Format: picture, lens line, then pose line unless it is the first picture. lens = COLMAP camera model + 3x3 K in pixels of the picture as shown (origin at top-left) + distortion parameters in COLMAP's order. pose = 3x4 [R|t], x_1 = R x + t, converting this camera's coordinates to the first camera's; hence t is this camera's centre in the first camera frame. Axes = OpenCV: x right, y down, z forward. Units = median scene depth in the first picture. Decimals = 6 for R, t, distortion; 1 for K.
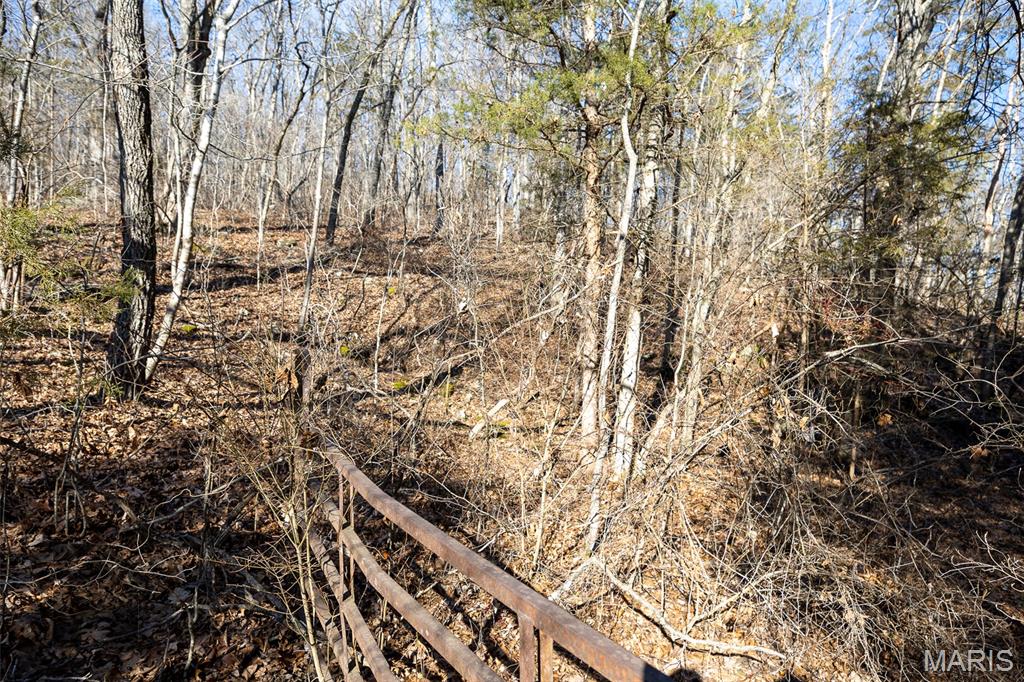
lens RADIAL K [[651.5, 0, 510.2], [0, 651.5, 340.7], [0, 0, 1]] dist [-0.008877, -0.004758]
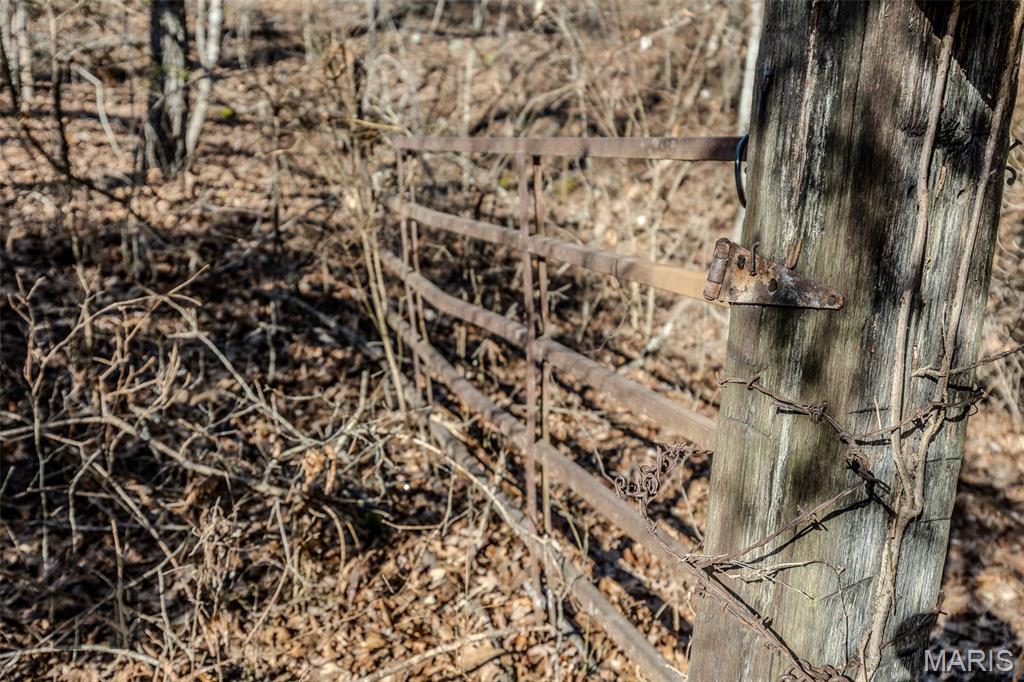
lens RADIAL K [[1031.5, 0, 513.4], [0, 1031.5, 340.6], [0, 0, 1]] dist [-0.005649, 0.000000]
pose [[0.982974, -0.013493, -0.183249, 0.046981], [0.042920, 0.986572, 0.157584, 0.055651], [0.178662, -0.162766, 0.970354, -0.133258]]
